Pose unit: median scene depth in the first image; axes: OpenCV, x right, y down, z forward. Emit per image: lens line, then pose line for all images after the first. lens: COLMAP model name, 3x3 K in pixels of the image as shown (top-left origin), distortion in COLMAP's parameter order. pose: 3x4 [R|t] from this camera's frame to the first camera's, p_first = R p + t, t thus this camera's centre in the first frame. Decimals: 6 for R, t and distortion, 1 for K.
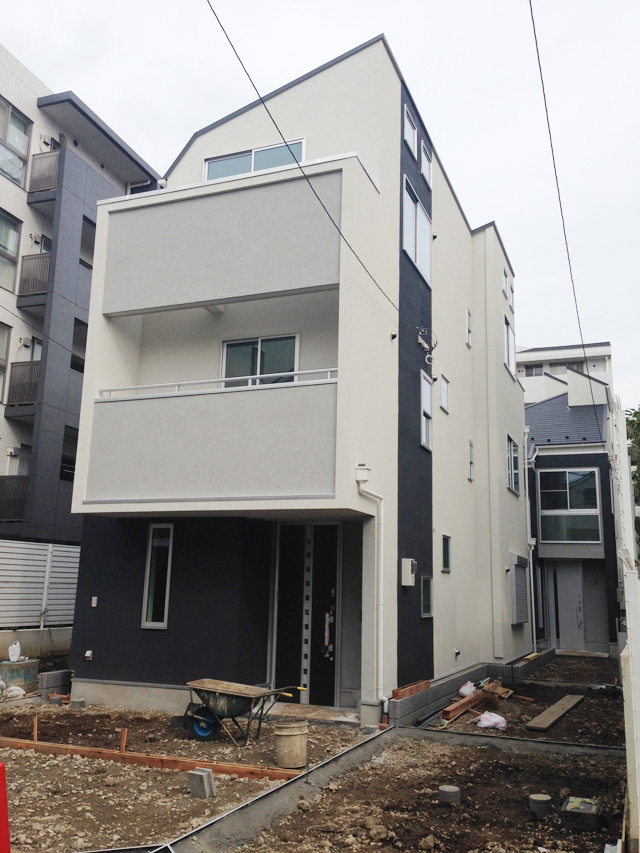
lens RADIAL K [[779.4, 0, 314.3], [0, 779.4, 421.8], [0, 0, 1]] dist [0.017256, 0.000000]
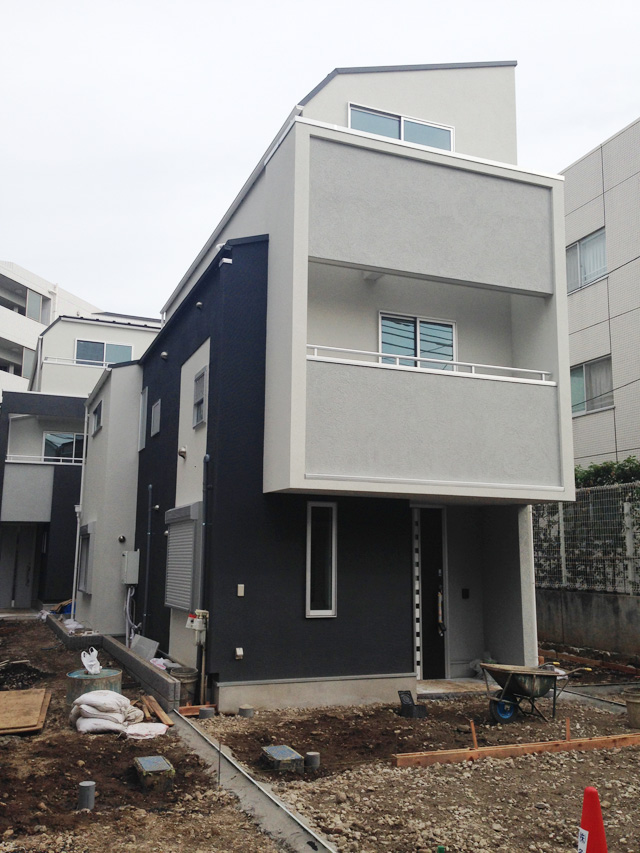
lens RADIAL K [[779.4, 0, 314.9], [0, 779.4, 429.8], [0, 0, 1]] dist [0.017256, 0.000000]
pose [[0.733768, 0.096594, 0.672498, -0.824051], [-0.138812, 0.990276, 0.009221, 0.040630], [-0.665068, -0.100117, 0.740041, 0.347942]]
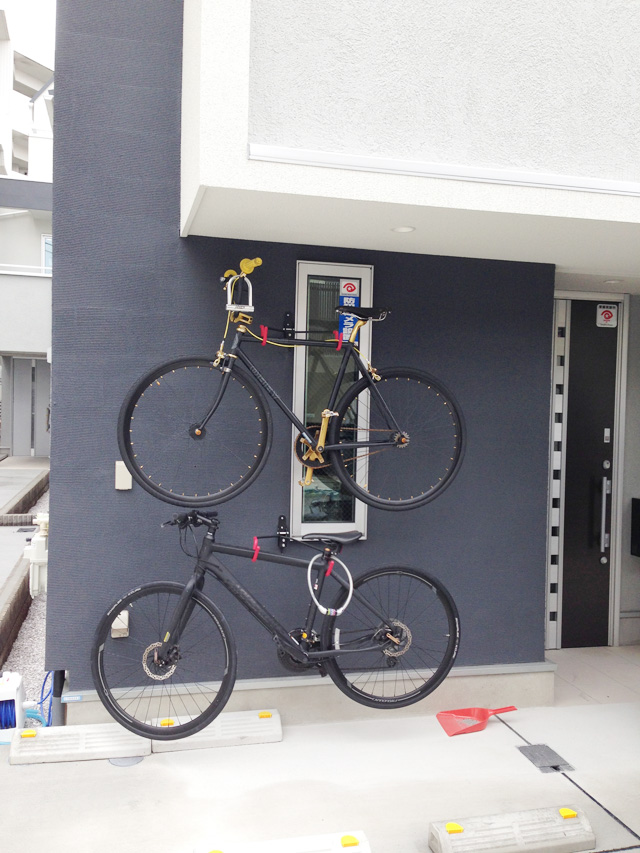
lens RADIAL K [[779.4, 0, 315.1], [0, 779.4, 427.3], [0, 0, 1]] dist [0.017256, 0.000000]
pose [[0.819476, -0.020610, 0.572743, -0.417712], [-0.127658, 0.967682, 0.217474, 0.127136], [-0.558716, -0.251330, 0.790361, 0.702860]]
